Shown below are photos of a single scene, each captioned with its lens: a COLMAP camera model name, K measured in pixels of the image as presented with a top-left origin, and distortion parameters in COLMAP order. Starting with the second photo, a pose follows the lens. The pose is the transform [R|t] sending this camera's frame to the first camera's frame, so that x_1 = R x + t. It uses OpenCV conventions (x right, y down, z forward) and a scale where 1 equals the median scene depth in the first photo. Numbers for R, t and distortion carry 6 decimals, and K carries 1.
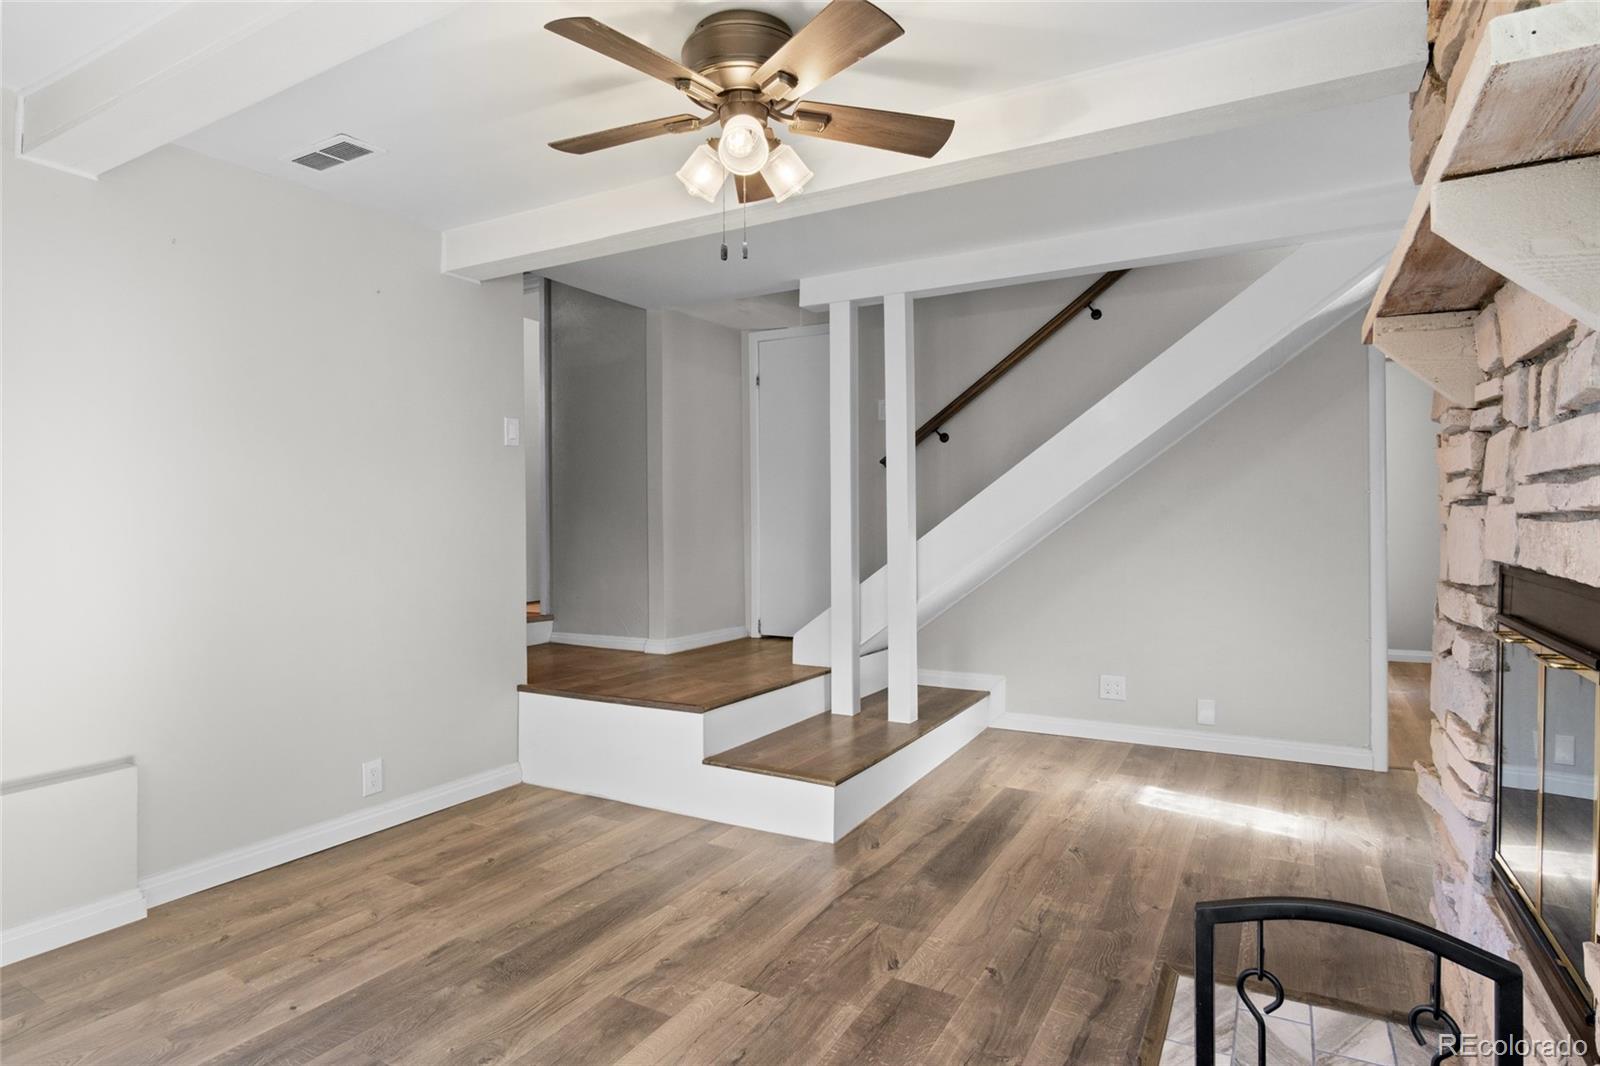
lens RADIAL K [[871.2, 0, 810.7], [0, 871.2, 525.2], [0, 0, 1]] dist [-0.038130, 0.009092]
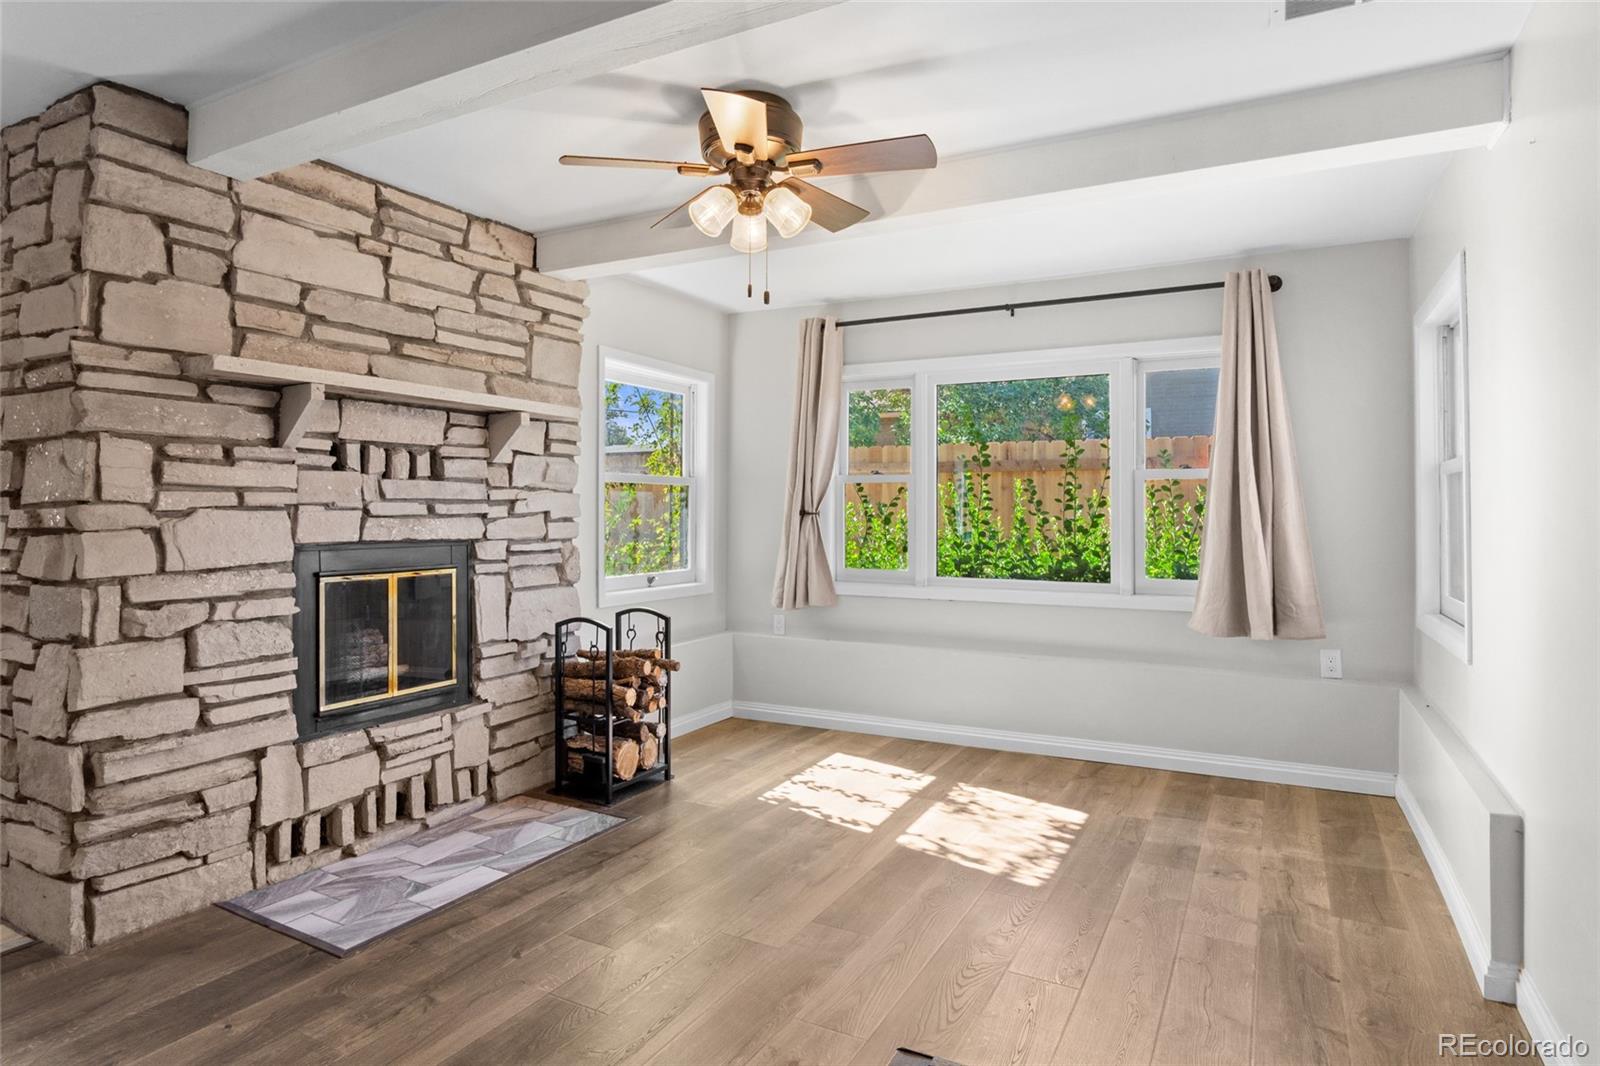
lens RADIAL K [[871.2, 0, 782.5], [0, 871.2, 501.7], [0, 0, 1]] dist [-0.038130, 0.009092]
pose [[-0.999987, 0.004890, 0.001146, -0.087390], [0.004890, 0.999988, -0.000583, -0.020731], [-0.001149, -0.000578, -0.999999, 1.561345]]
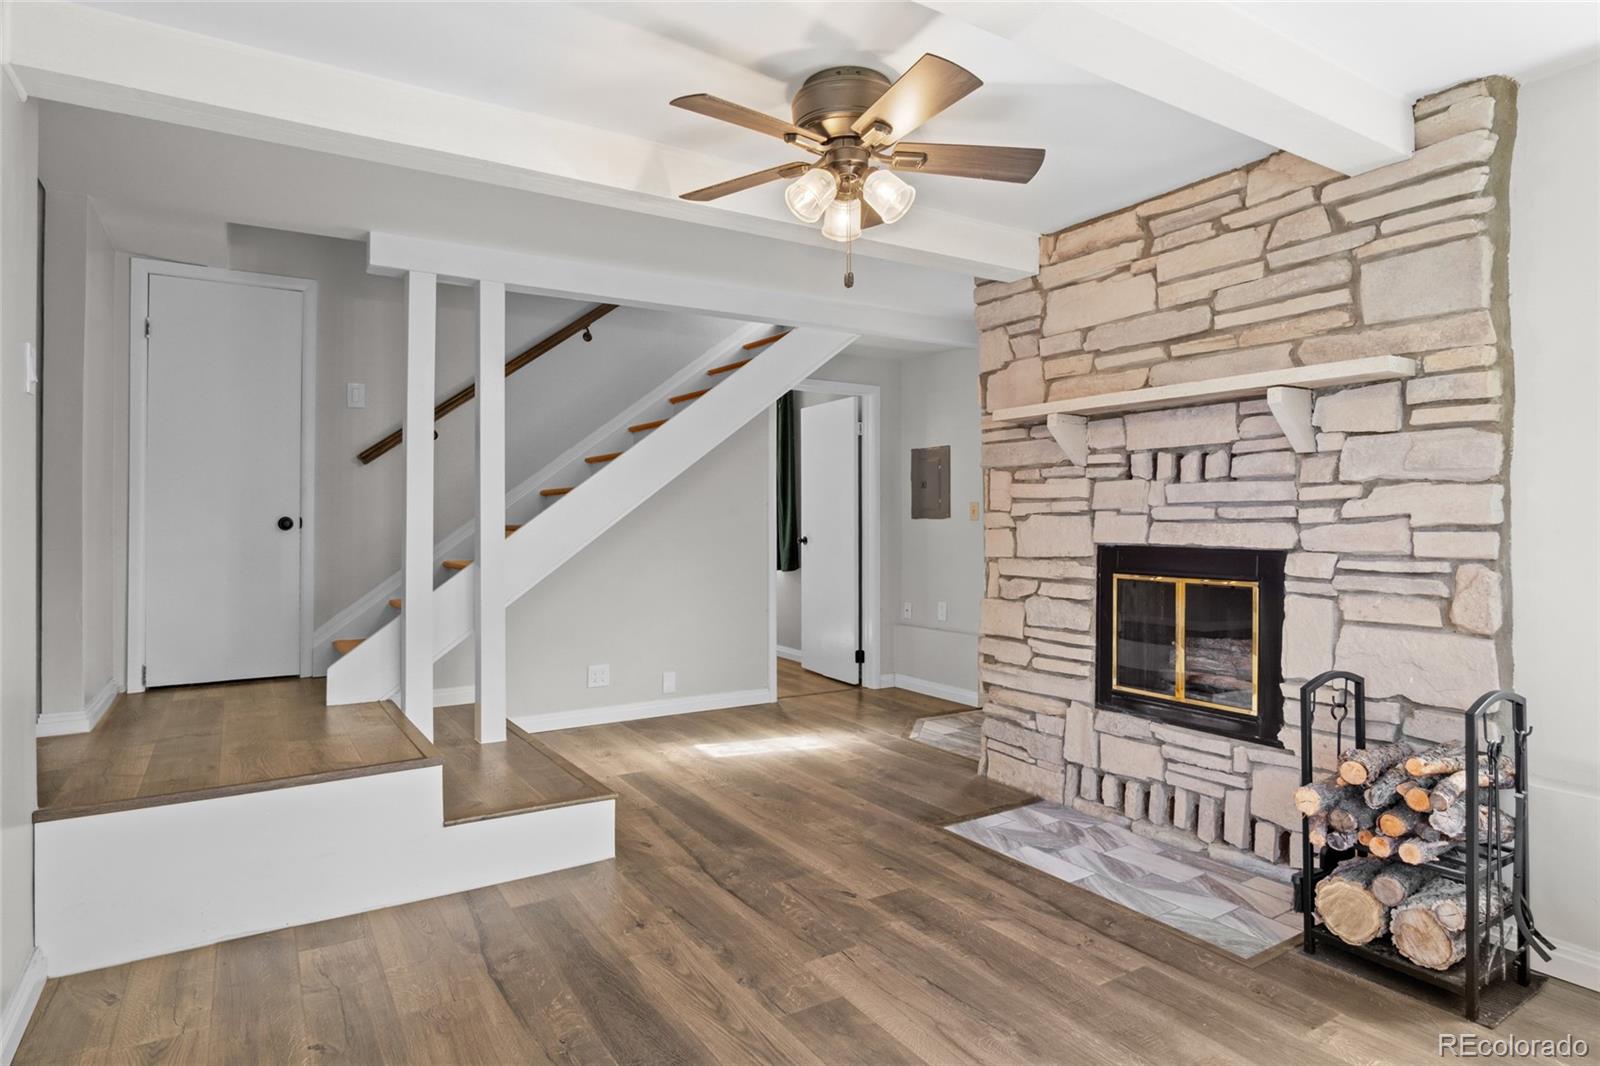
lens RADIAL K [[871.2, 0, 797.7], [0, 871.2, 517.1], [0, 0, 1]] dist [-0.038130, 0.009092]
pose [[0.471432, 0.008718, 0.881859, -0.778036], [0.006417, 0.999891, -0.013315, 0.001489], [-0.881879, 0.011936, 0.471325, 0.382109]]
